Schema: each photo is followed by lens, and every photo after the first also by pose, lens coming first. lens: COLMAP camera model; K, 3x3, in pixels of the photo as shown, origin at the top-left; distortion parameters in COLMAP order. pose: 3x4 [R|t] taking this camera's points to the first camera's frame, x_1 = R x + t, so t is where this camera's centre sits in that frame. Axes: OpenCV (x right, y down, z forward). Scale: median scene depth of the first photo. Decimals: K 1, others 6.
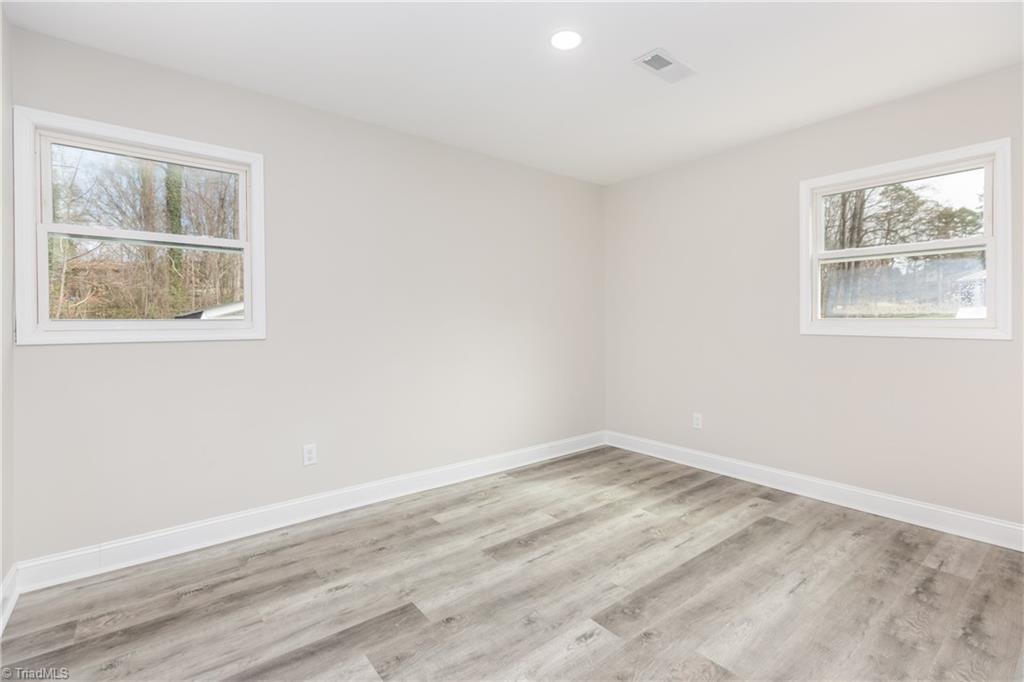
lens RADIAL K [[461.6, 0, 506.3], [0, 461.6, 322.5], [0, 0, 1]] dist [0.004253, -0.001994]
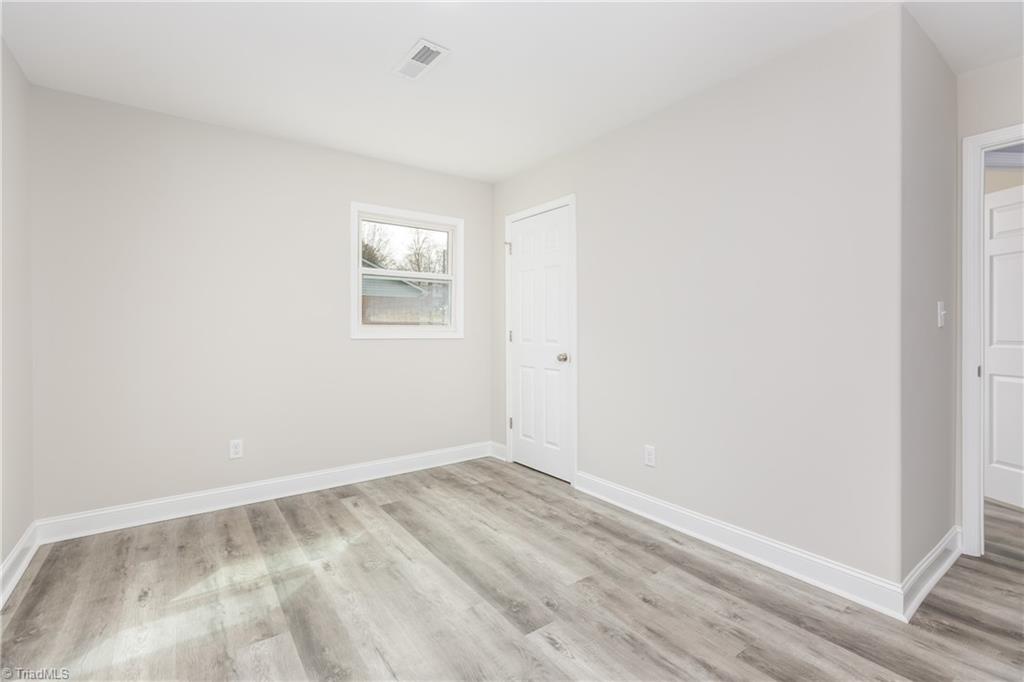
lens RADIAL K [[461.6, 0, 505.2], [0, 461.6, 332.8], [0, 0, 1]] dist [0.004253, -0.001994]
pose [[0.048701, -0.008032, 0.998781, -0.626325], [0.001272, 0.999967, 0.007980, 0.004205], [-0.998813, 0.000882, 0.048710, 0.806002]]
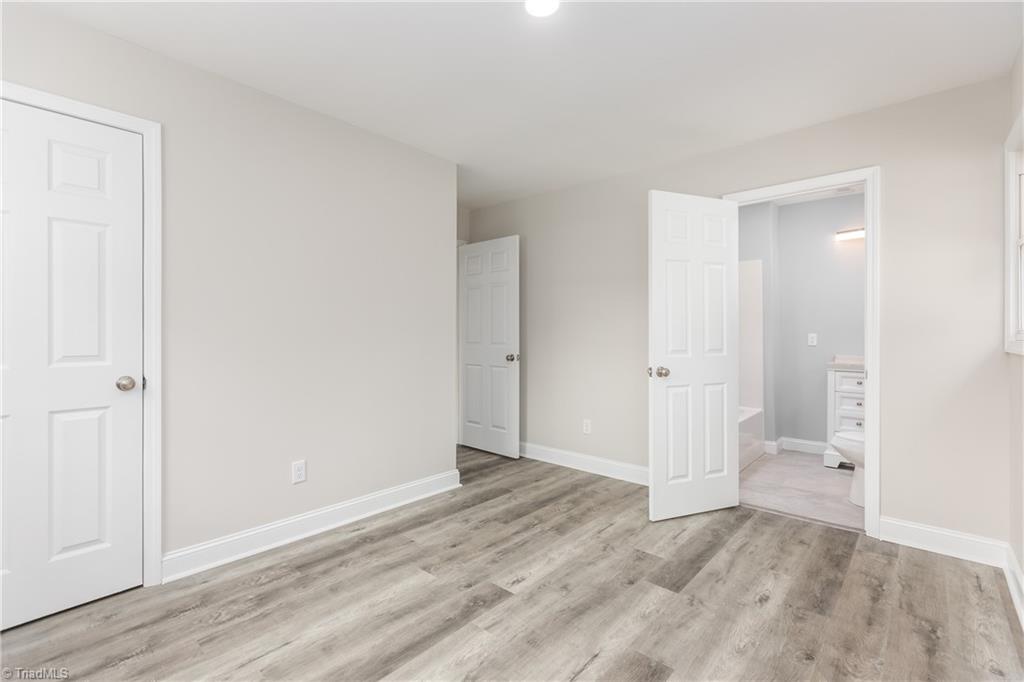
lens RADIAL K [[461.6, 0, 511.5], [0, 461.6, 335.3], [0, 0, 1]] dist [0.004253, -0.001994]
pose [[-0.984261, 0.001996, -0.176711, 0.314290], [0.001481, 0.999994, 0.003050, 0.001728], [0.176717, 0.002741, -0.984258, 1.712219]]
